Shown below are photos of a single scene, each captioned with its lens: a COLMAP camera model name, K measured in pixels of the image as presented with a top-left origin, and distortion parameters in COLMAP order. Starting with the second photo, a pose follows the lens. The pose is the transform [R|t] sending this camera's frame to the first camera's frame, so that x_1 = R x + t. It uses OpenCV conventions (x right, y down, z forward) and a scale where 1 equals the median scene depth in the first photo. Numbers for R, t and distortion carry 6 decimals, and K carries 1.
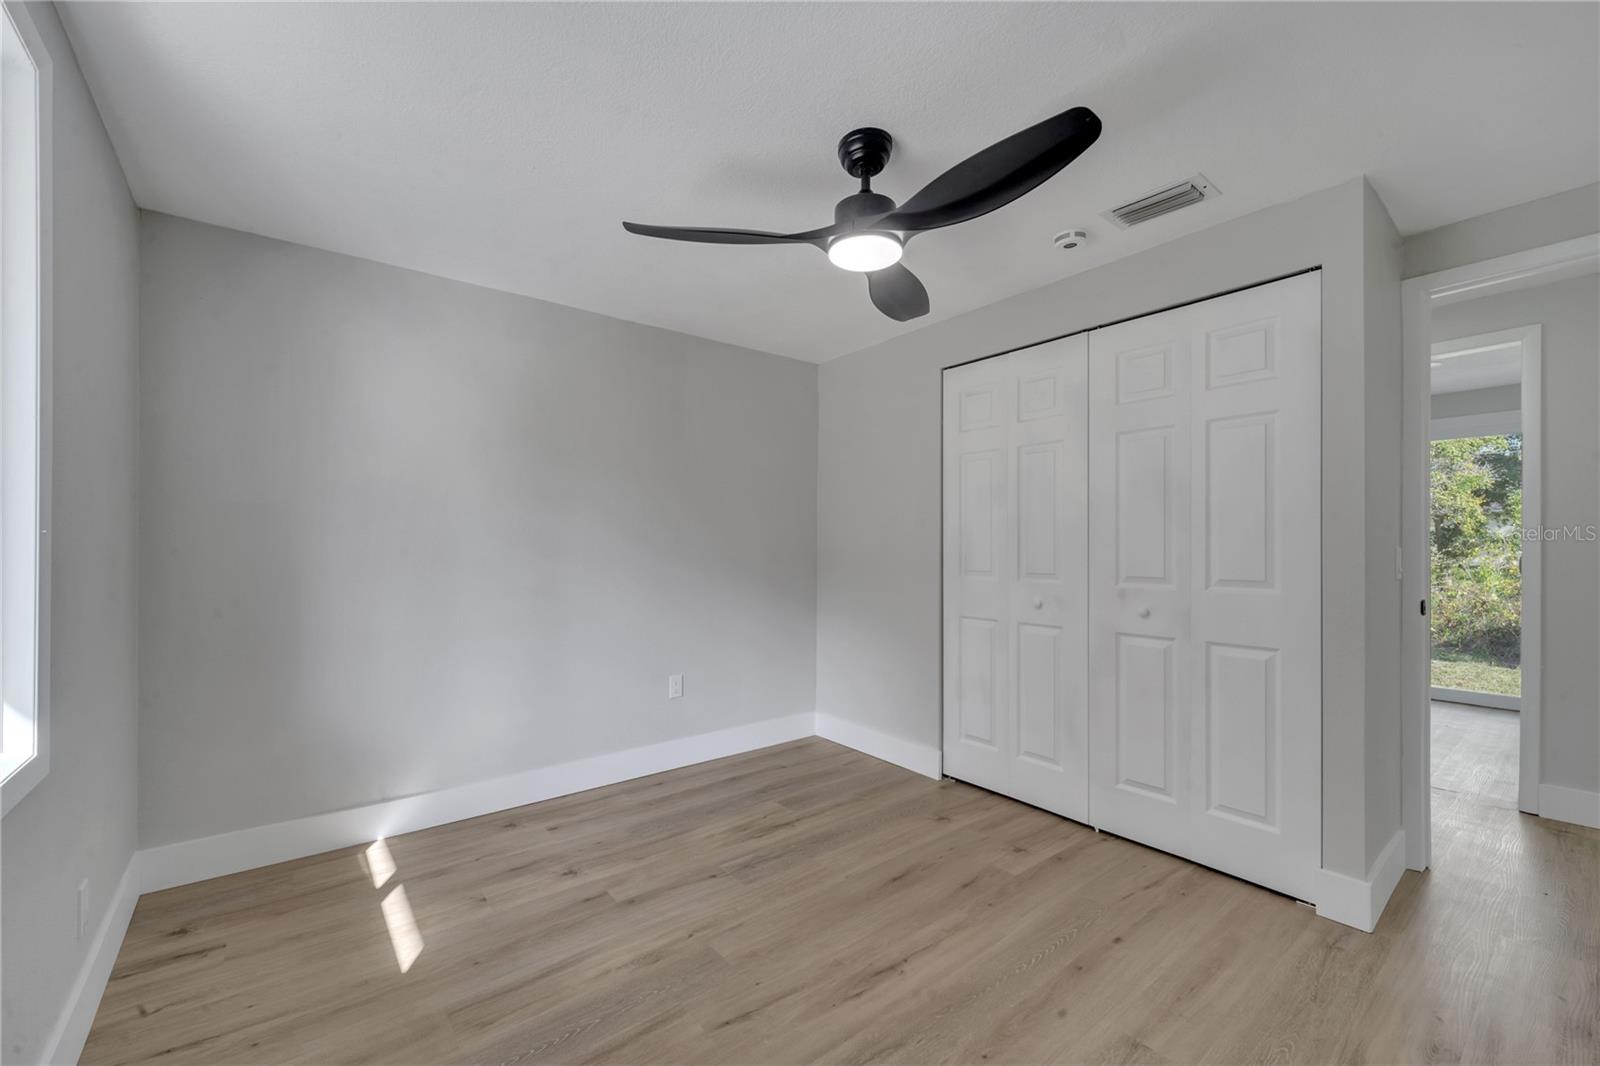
lens RADIAL K [[652.3, 0, 791.6], [0, 652.3, 546.0], [0, 0, 1]] dist [0.003361, -0.000479]
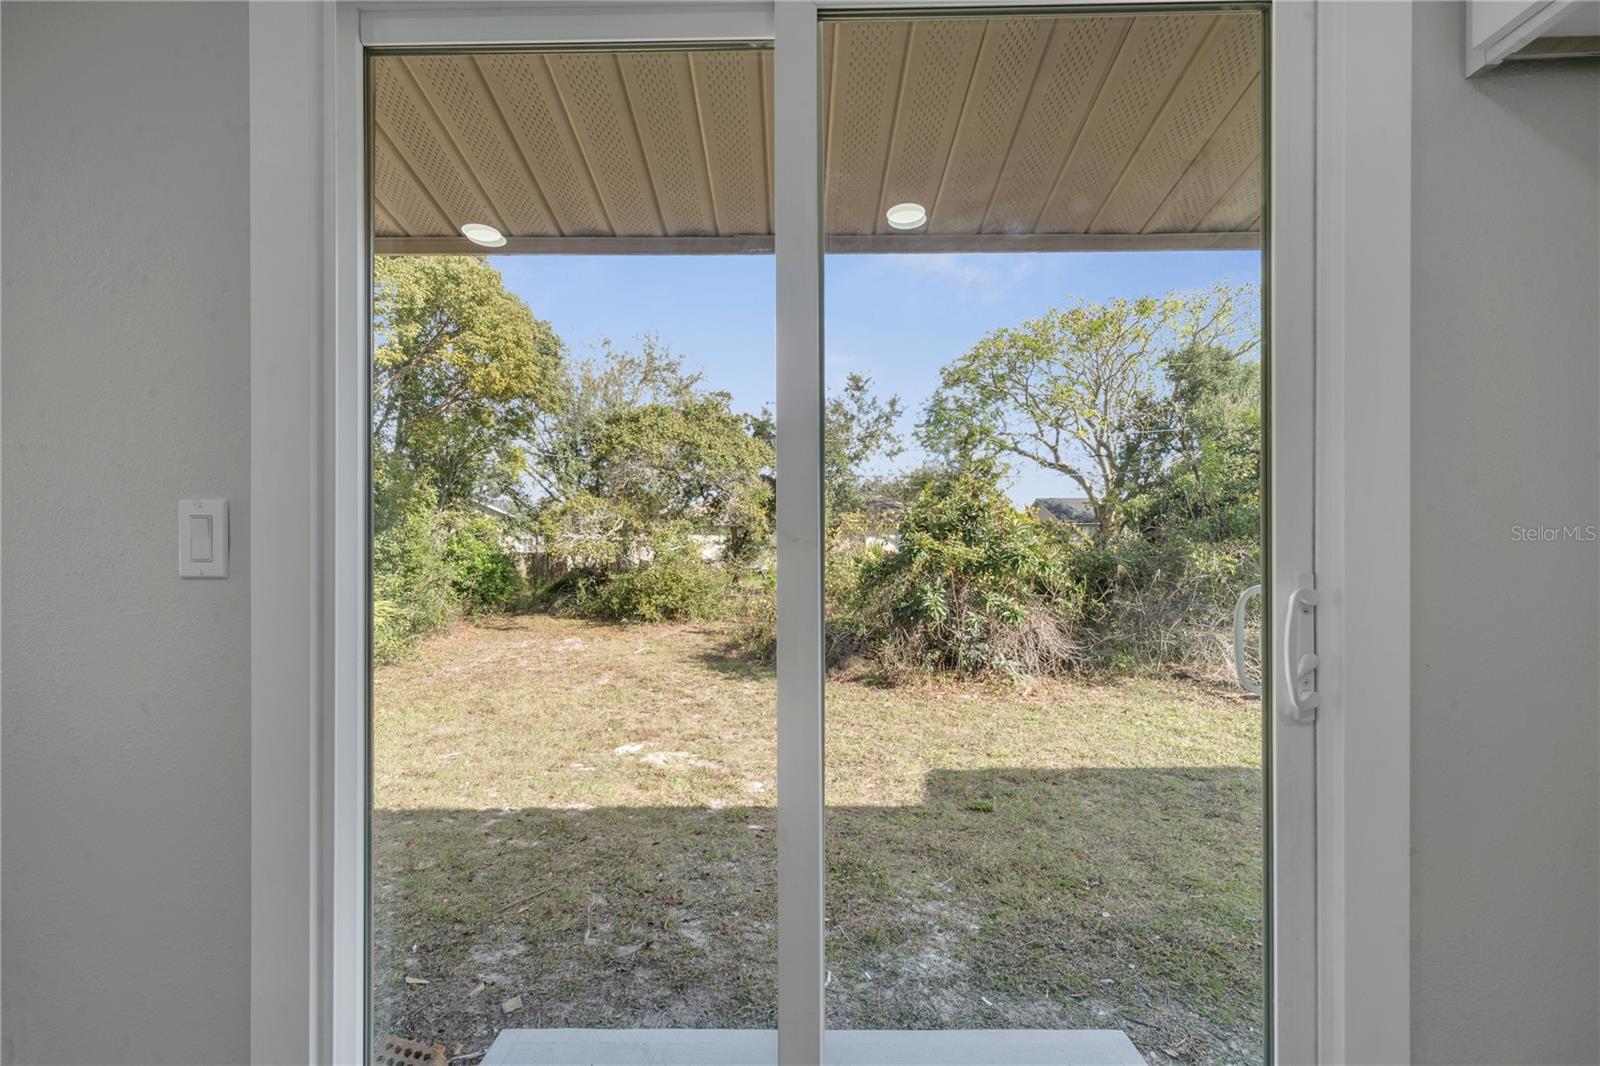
lens RADIAL K [[652.3, 0, 791.6], [0, 652.3, 546.0], [0, 0, 1]] dist [0.003361, -0.000479]
pose [[0.637435, 0.004508, 0.770491, 0.218692], [0.003160, 0.999959, -0.008465, -0.000381], [-0.770498, 0.007830, 0.637395, 0.249408]]
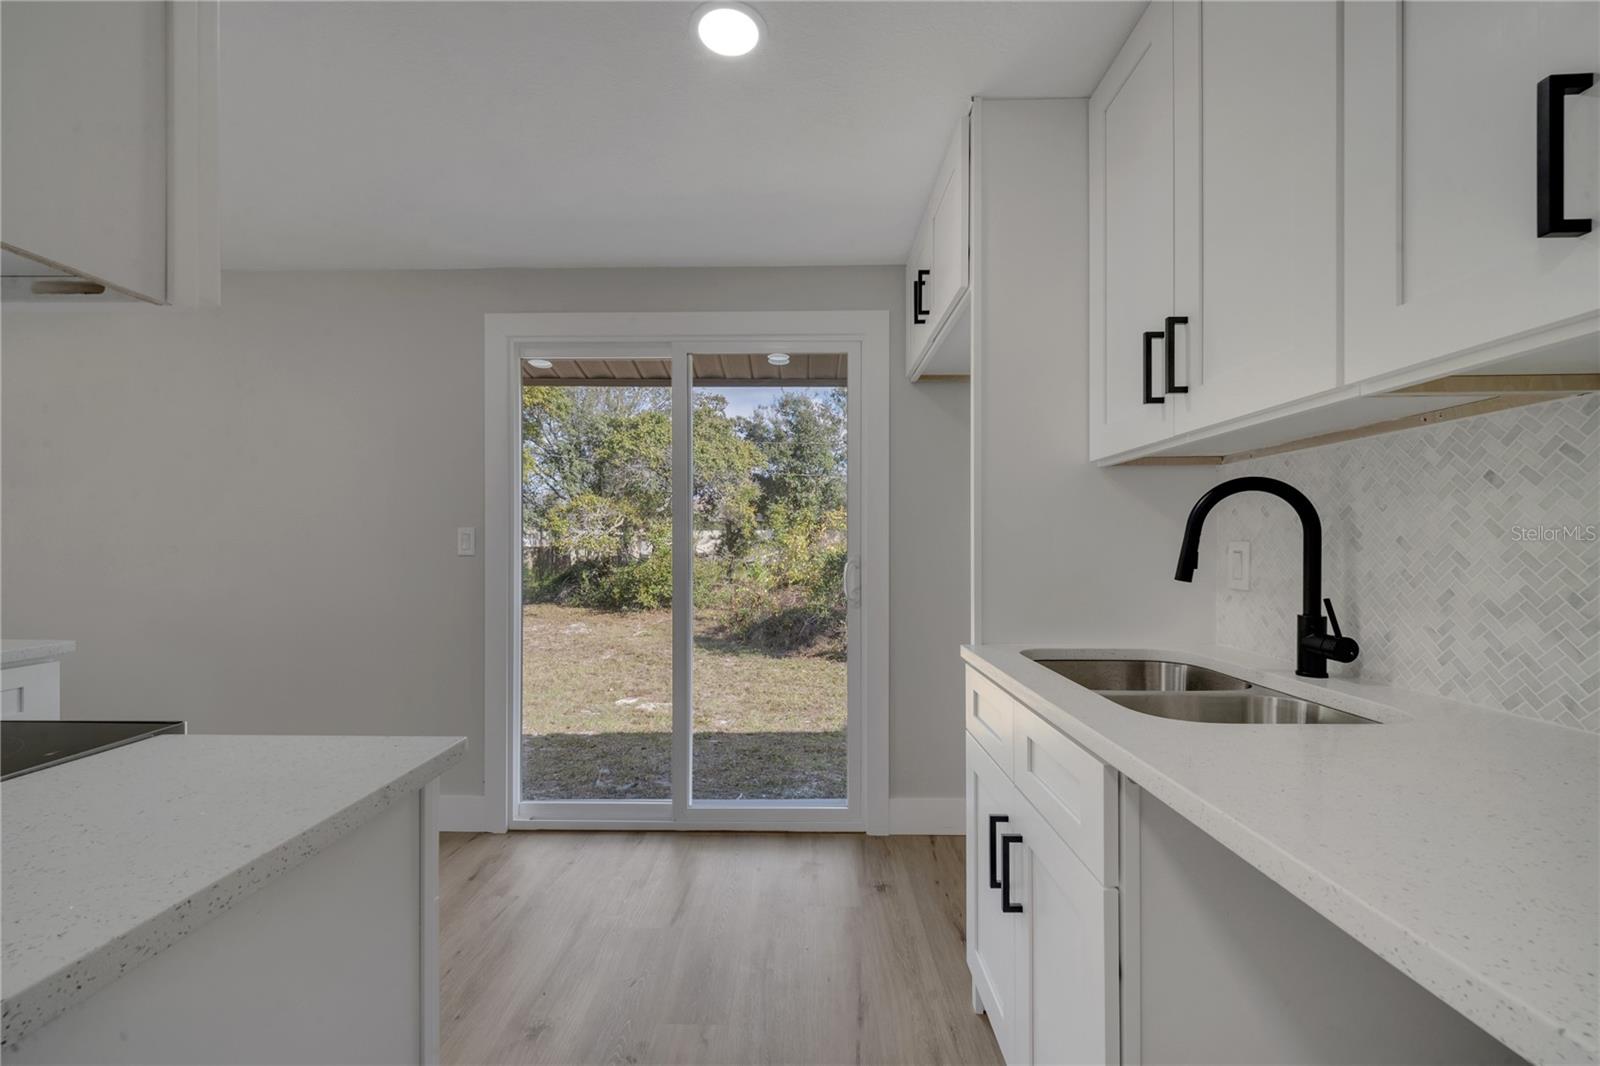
lens RADIAL K [[652.3, 0, 791.6], [0, 652.3, 546.0], [0, 0, 1]] dist [0.003361, -0.000479]
pose [[0.638910, 0.000874, 0.769281, 0.161233], [-0.000240, 1.000000, -0.000937, 0.000114], [-0.769282, 0.000414, 0.638910, 0.167376]]
